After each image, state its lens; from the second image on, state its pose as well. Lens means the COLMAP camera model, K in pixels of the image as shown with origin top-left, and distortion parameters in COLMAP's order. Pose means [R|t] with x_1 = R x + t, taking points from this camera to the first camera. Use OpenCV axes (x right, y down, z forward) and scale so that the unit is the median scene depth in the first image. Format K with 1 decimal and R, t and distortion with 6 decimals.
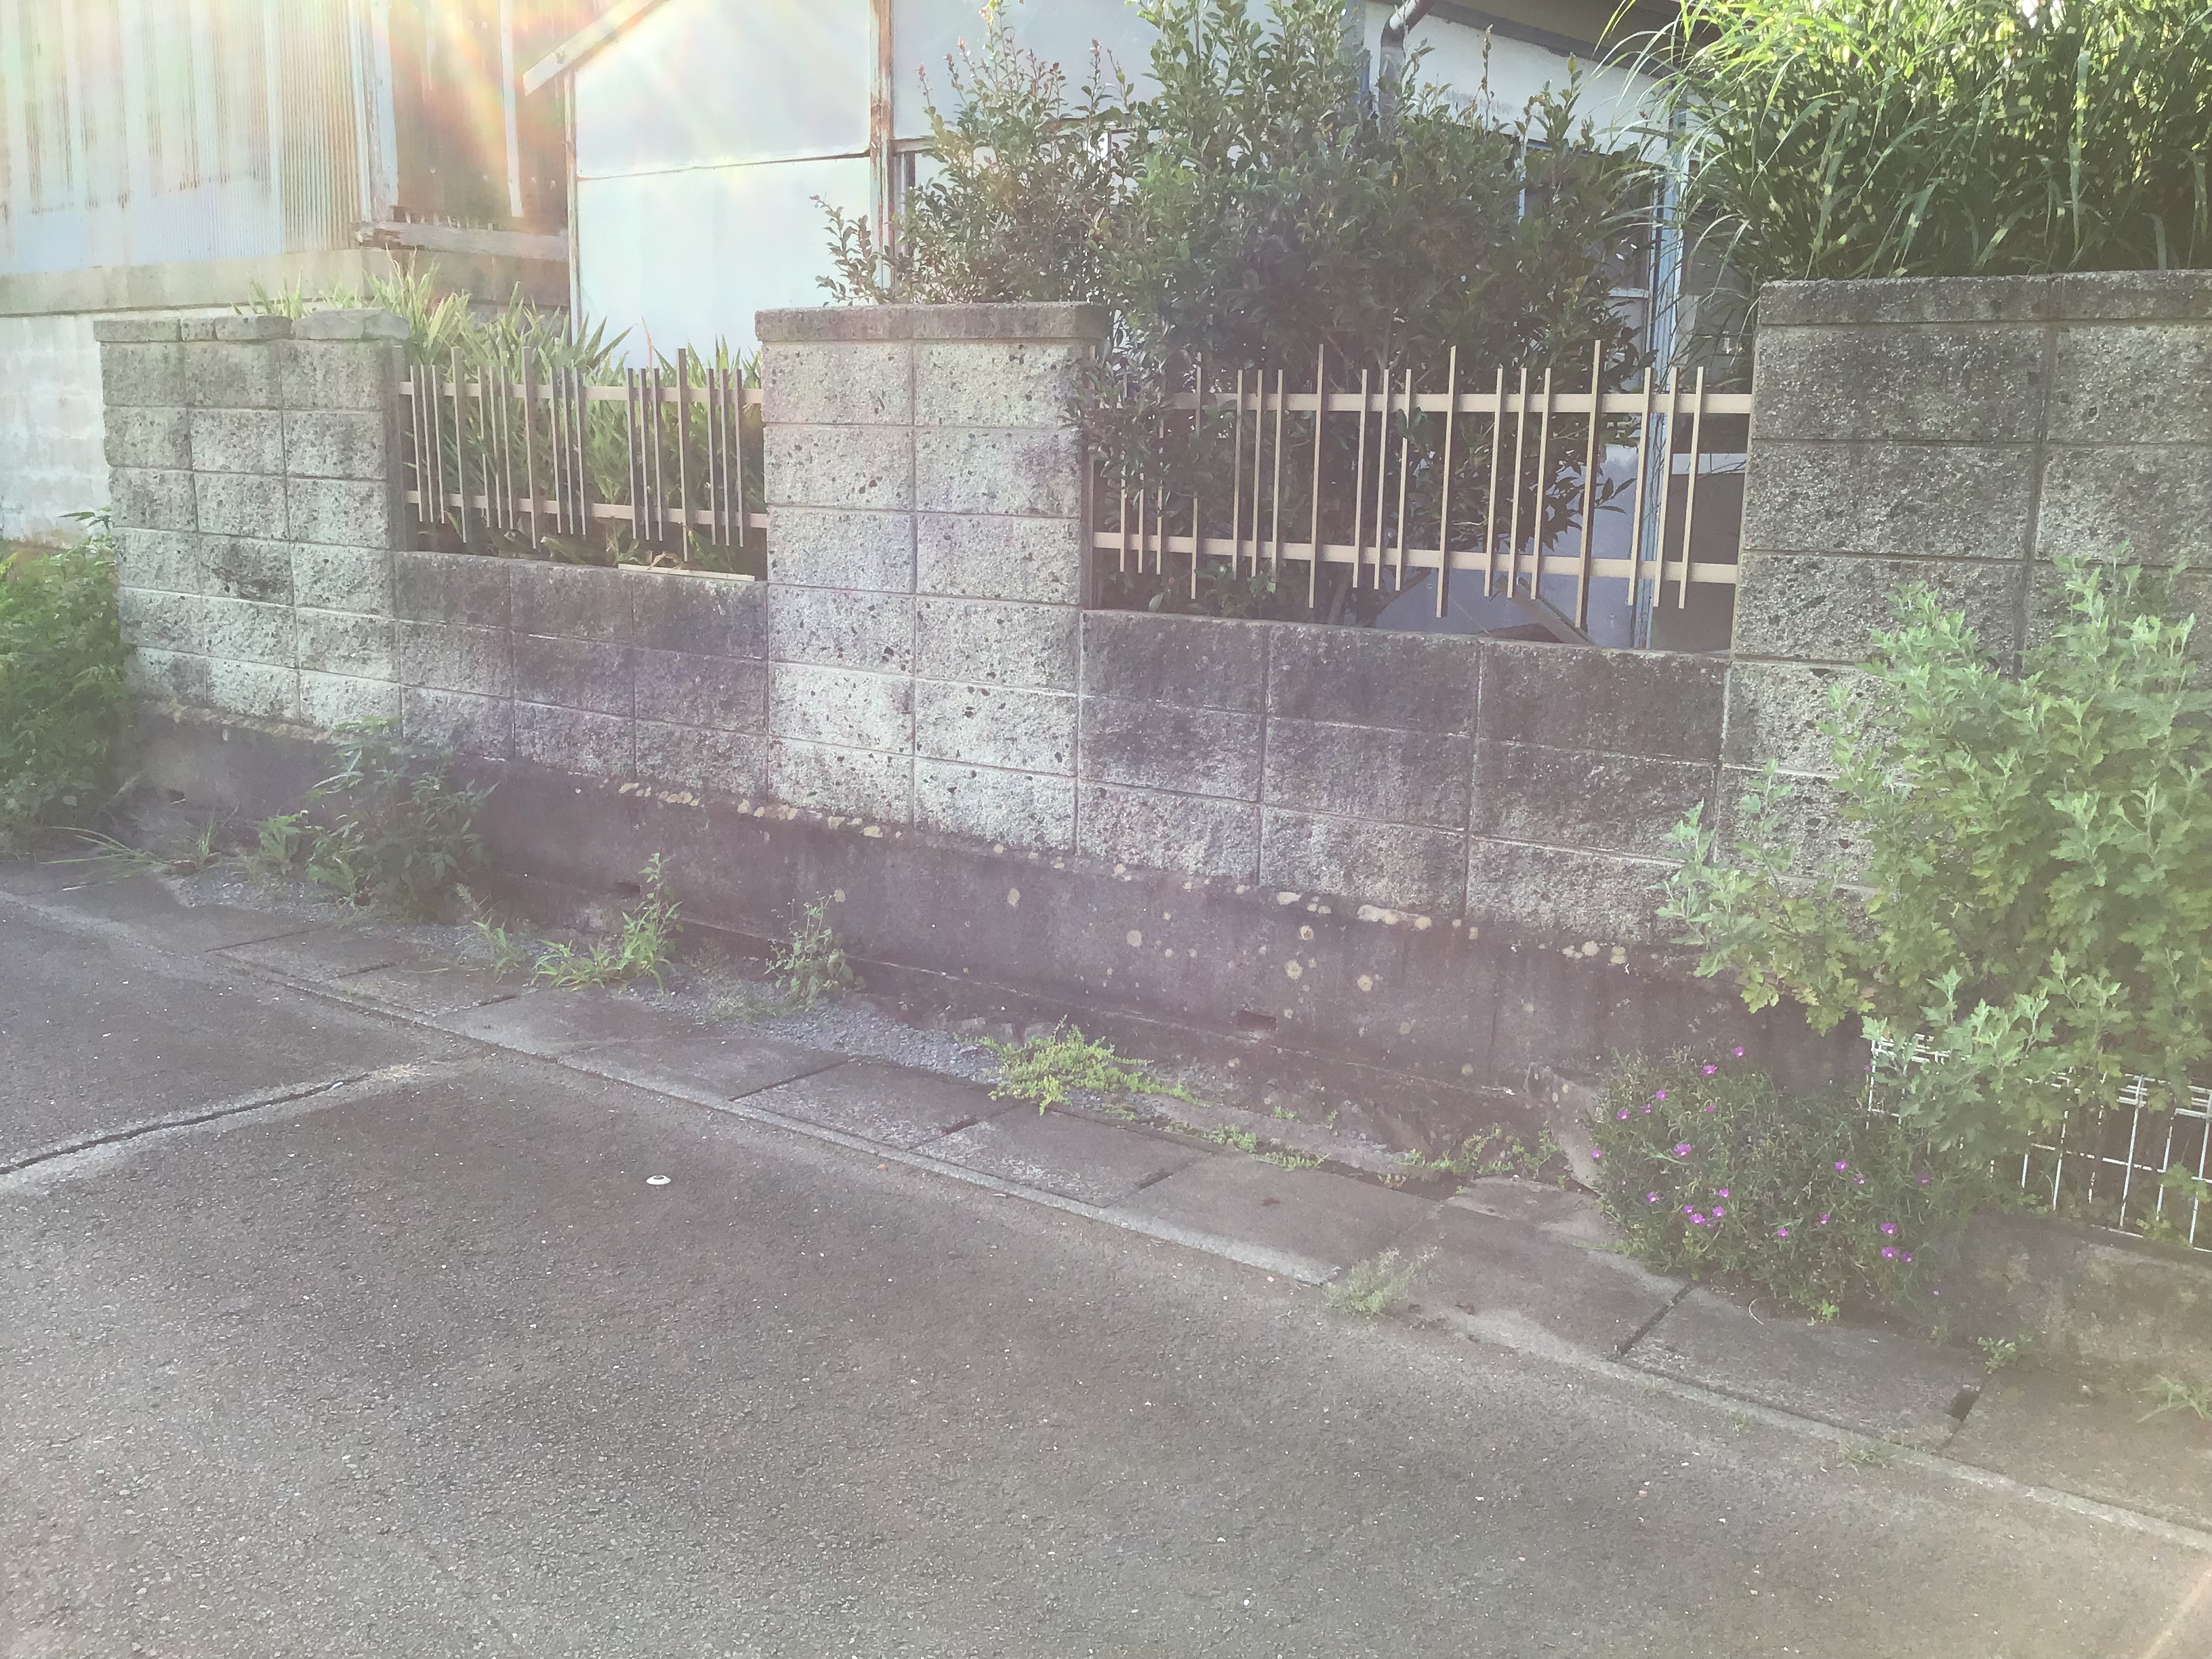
lens RADIAL K [[2001.3, 0, 1106.0], [0, 2001.3, 829.5], [0, 0, 1]] dist [0.114167, -0.012304]
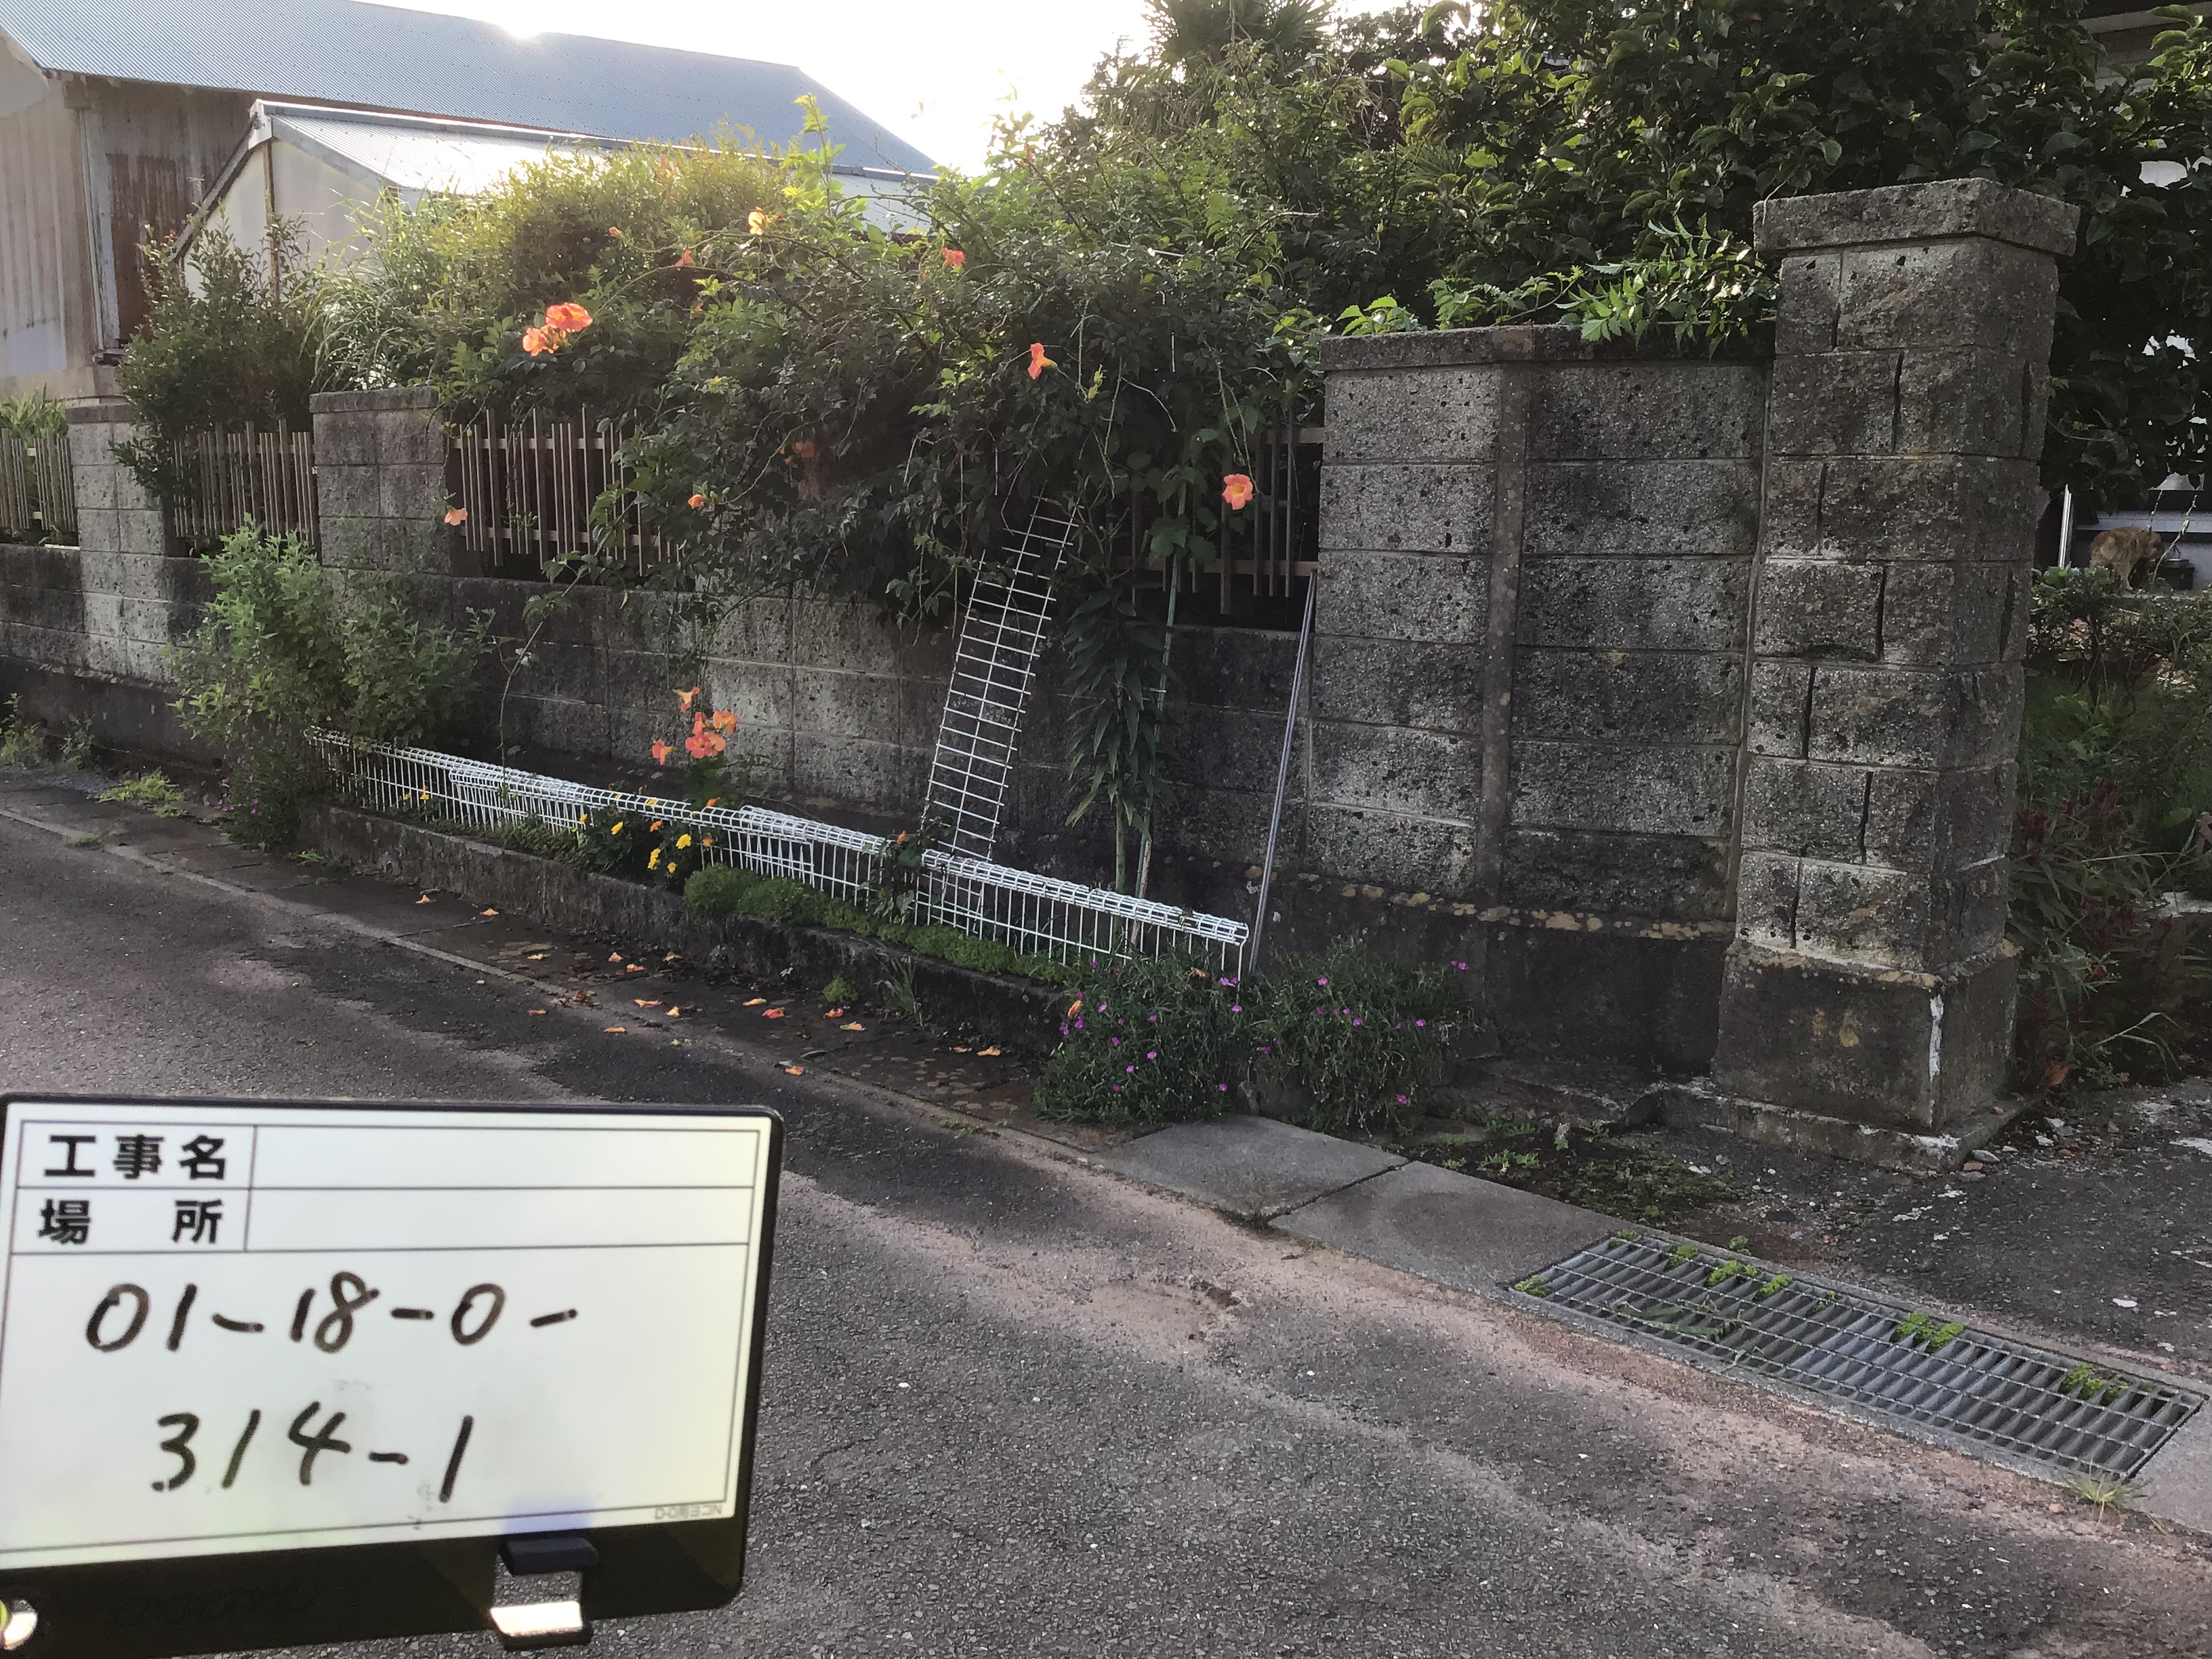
lens RADIAL K [[2101.0, 0, 1050.7], [0, 2101.0, 827.1], [0, 0, 1]] dist [0.143360, -0.219477]
pose [[0.983015, 0.012708, -0.183084, 0.935379], [-0.019107, 0.999265, -0.033228, 0.157725], [0.182527, 0.036161, 0.982536, -0.670323]]
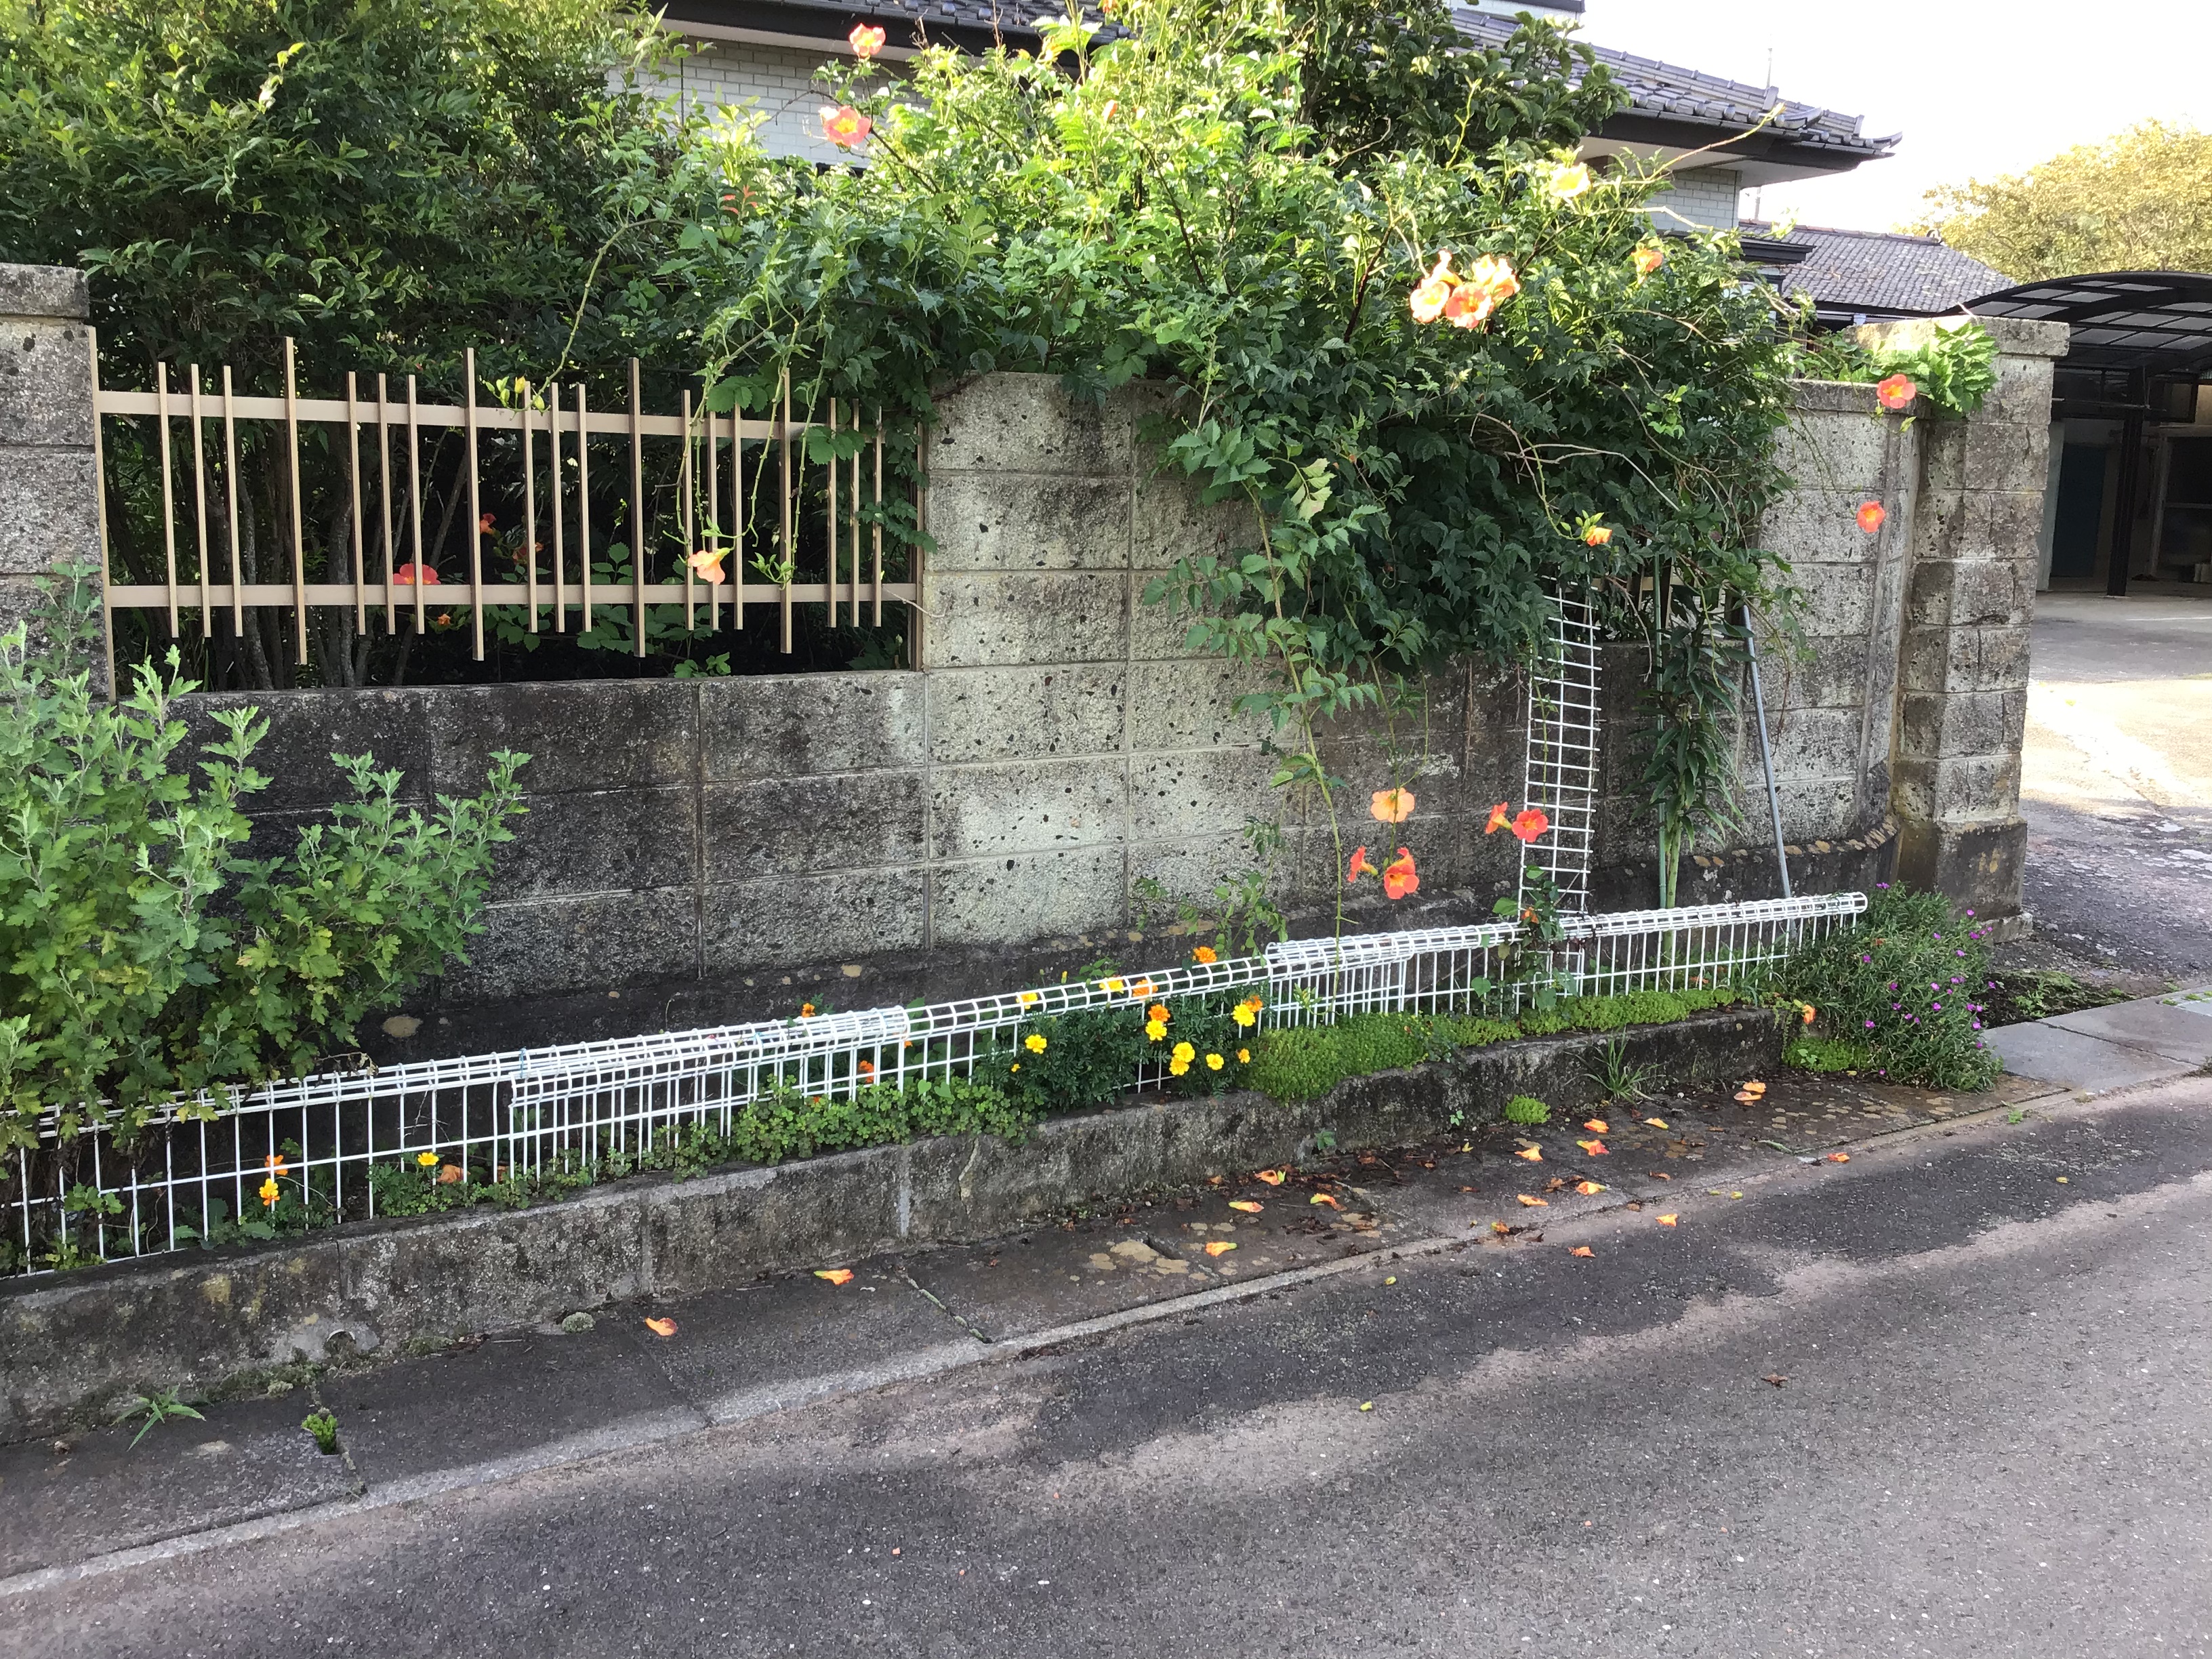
lens RADIAL K [[2101.0, 0, 1050.7], [0, 2101.0, 827.1], [0, 0, 1]] dist [0.143360, -0.219477]
pose [[0.367289, -0.160988, 0.916069, -0.244013], [0.166545, 0.980372, 0.105514, -0.039513], [-0.915075, 0.113813, 0.386891, 0.185462]]
